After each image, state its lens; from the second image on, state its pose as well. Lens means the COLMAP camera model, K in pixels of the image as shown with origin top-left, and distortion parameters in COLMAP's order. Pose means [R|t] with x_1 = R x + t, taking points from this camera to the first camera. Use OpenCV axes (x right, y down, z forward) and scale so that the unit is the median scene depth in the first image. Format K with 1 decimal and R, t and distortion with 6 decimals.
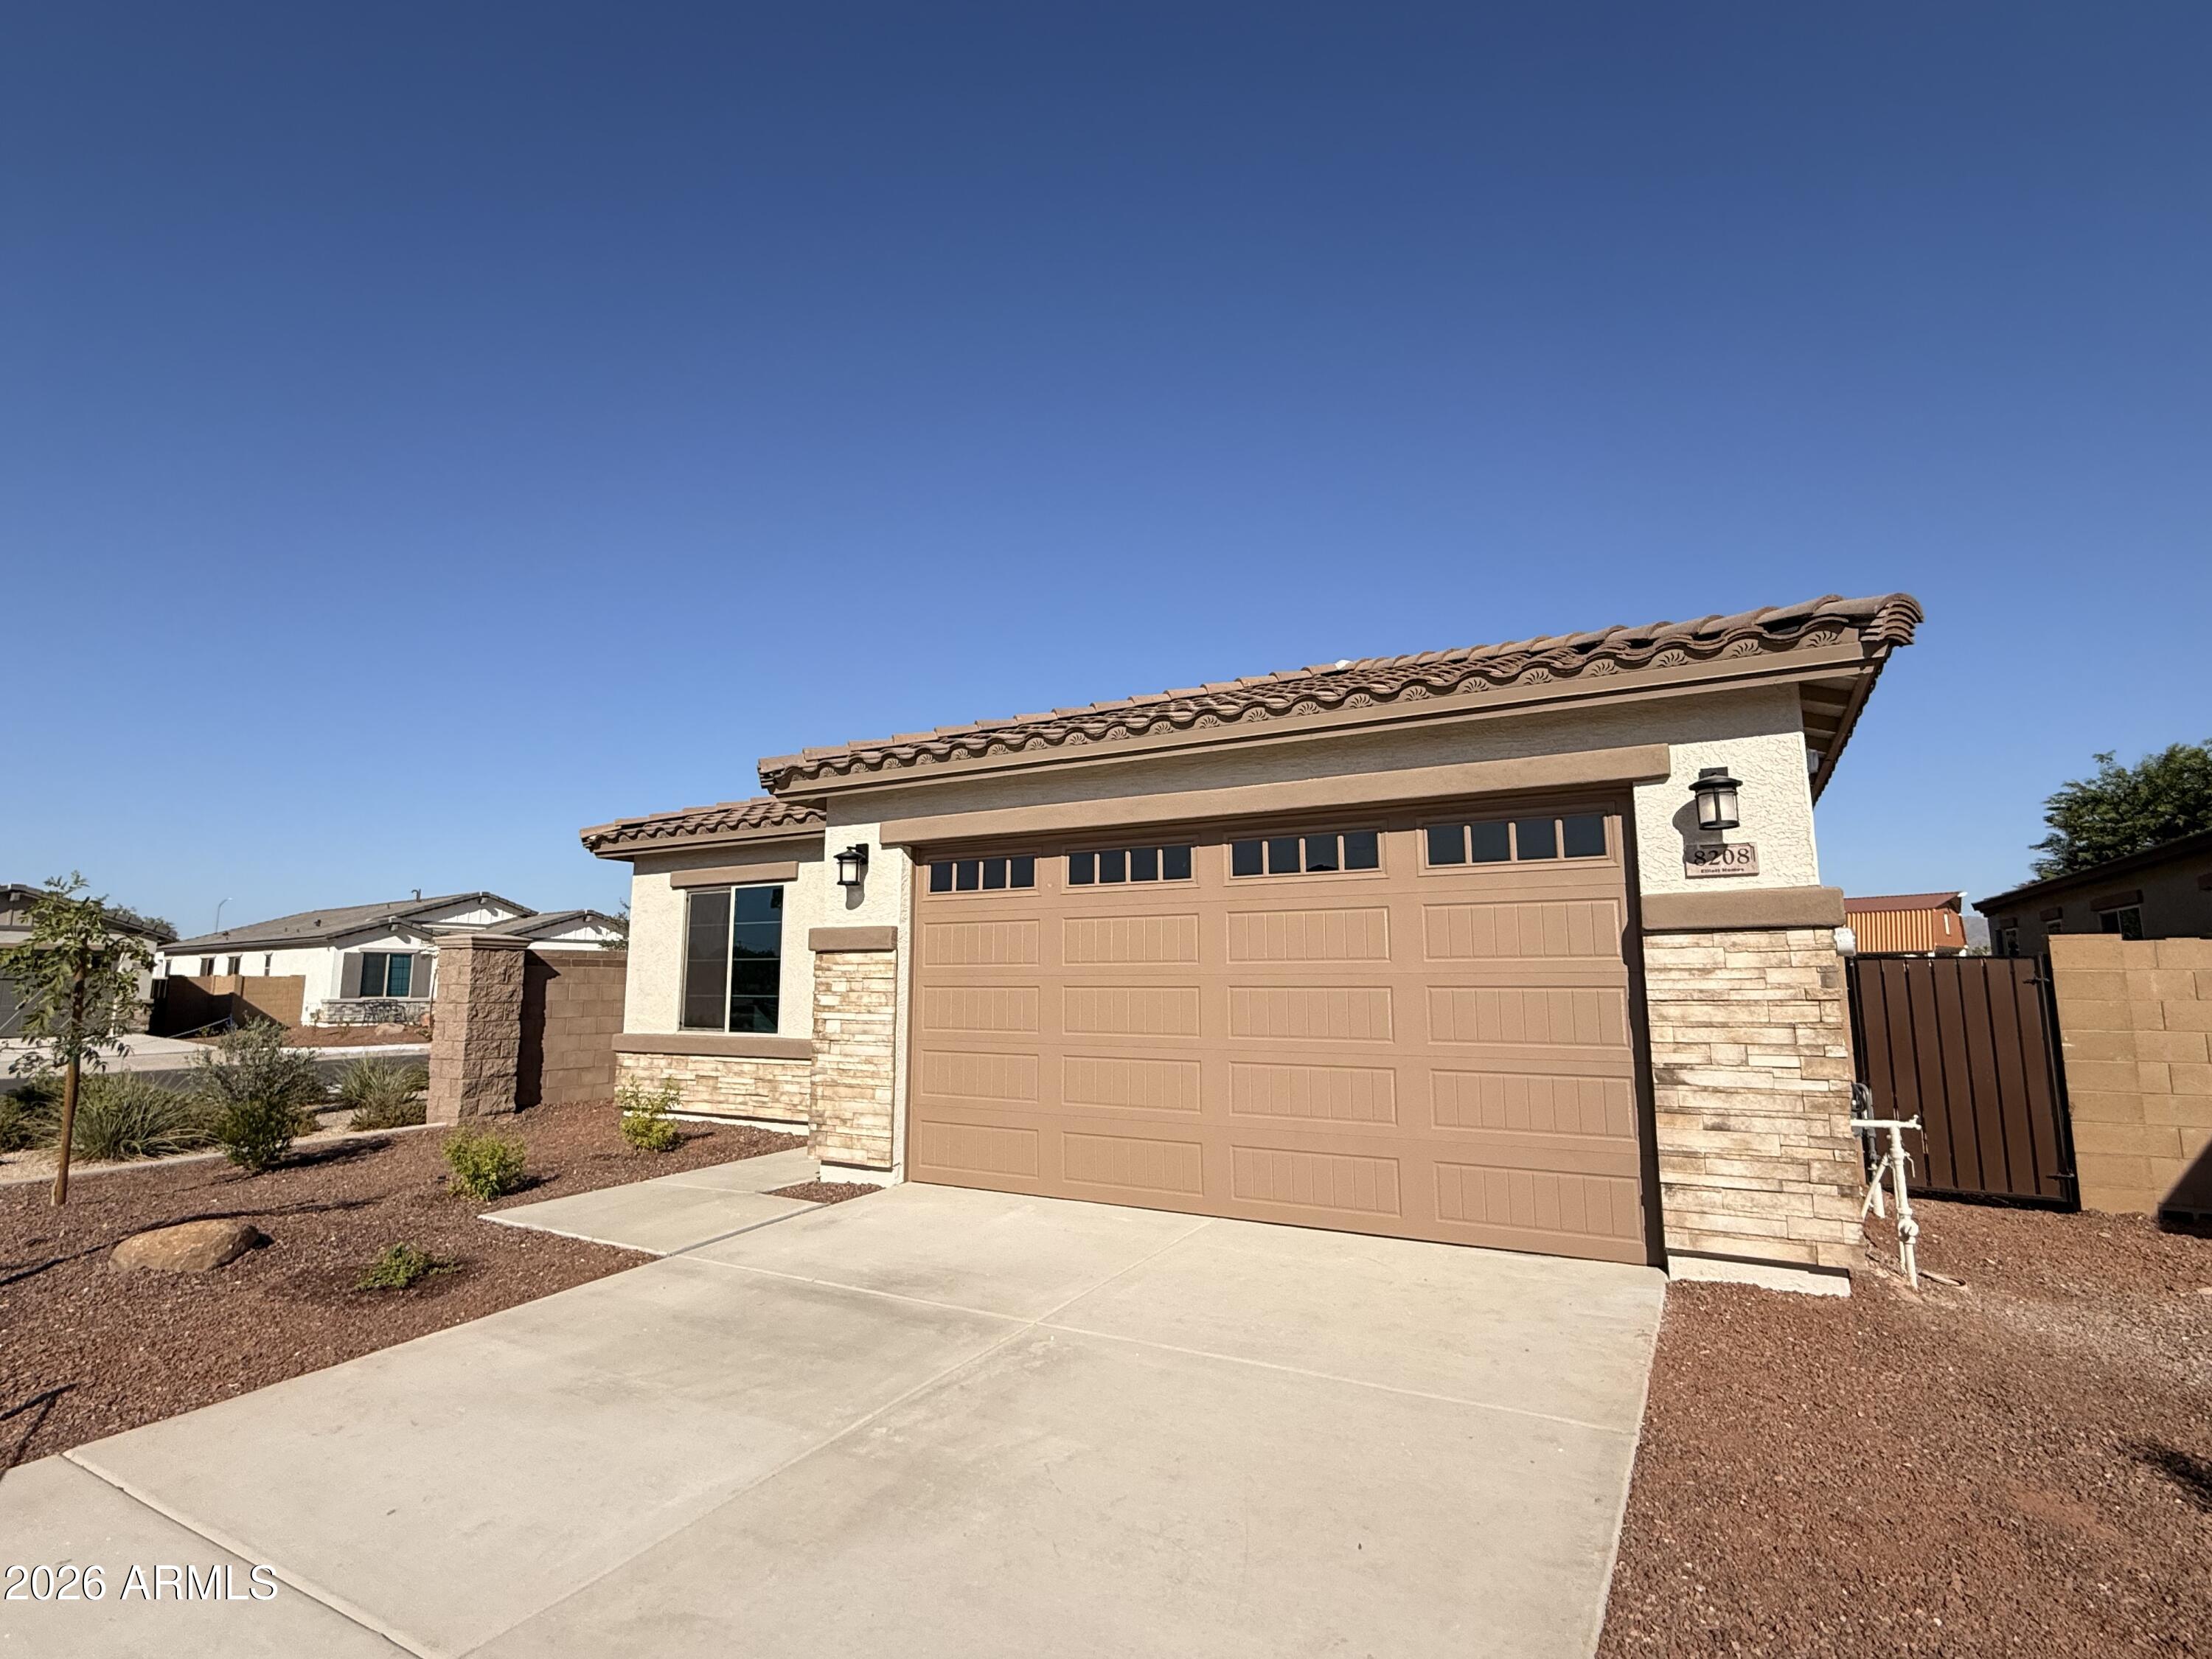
lens RADIAL K [[1069.9, 0, 1106.0], [0, 1069.9, 829.5], [0, 0, 1]] dist [0.000500, 0.000393]
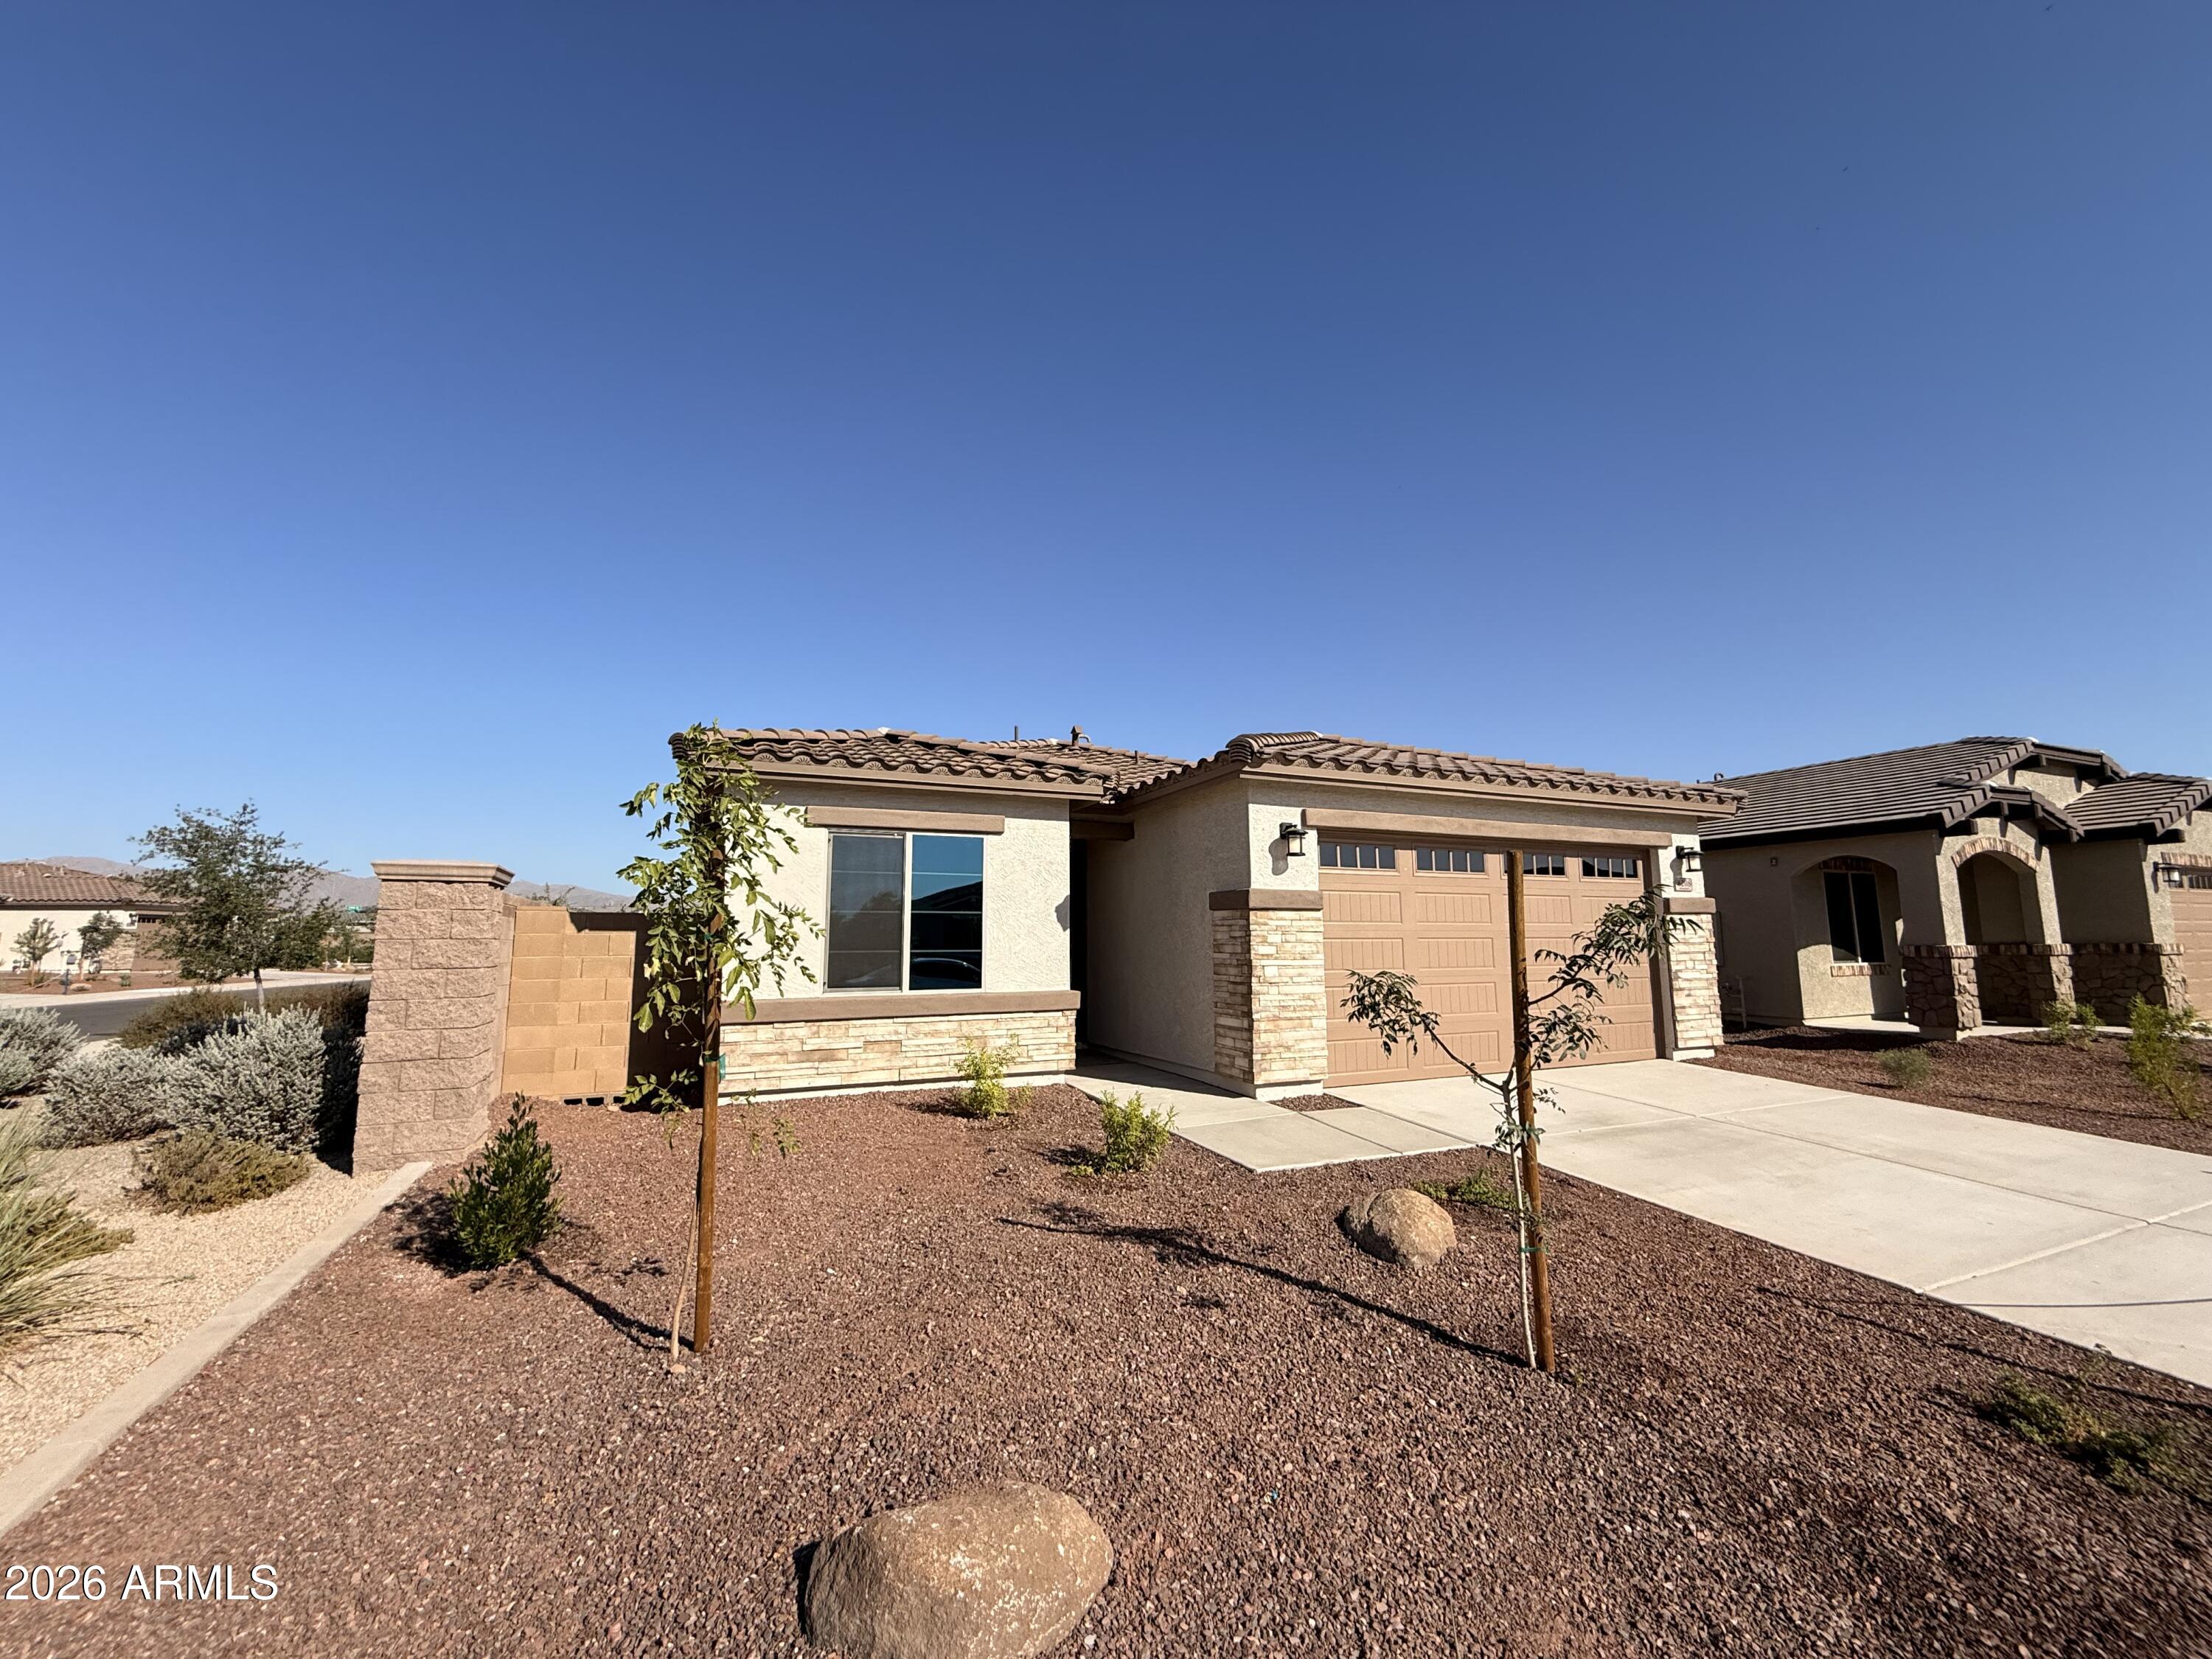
lens RADIAL K [[878.9, 0, 1106.0], [0, 878.9, 829.5], [0, 0, 1]] dist [0.000203, 0.000021]
pose [[0.592993, 0.102429, 0.798666, -1.161659], [-0.109558, 0.992916, -0.045997, 0.090970], [-0.797720, -0.060224, 0.600014, 0.561834]]
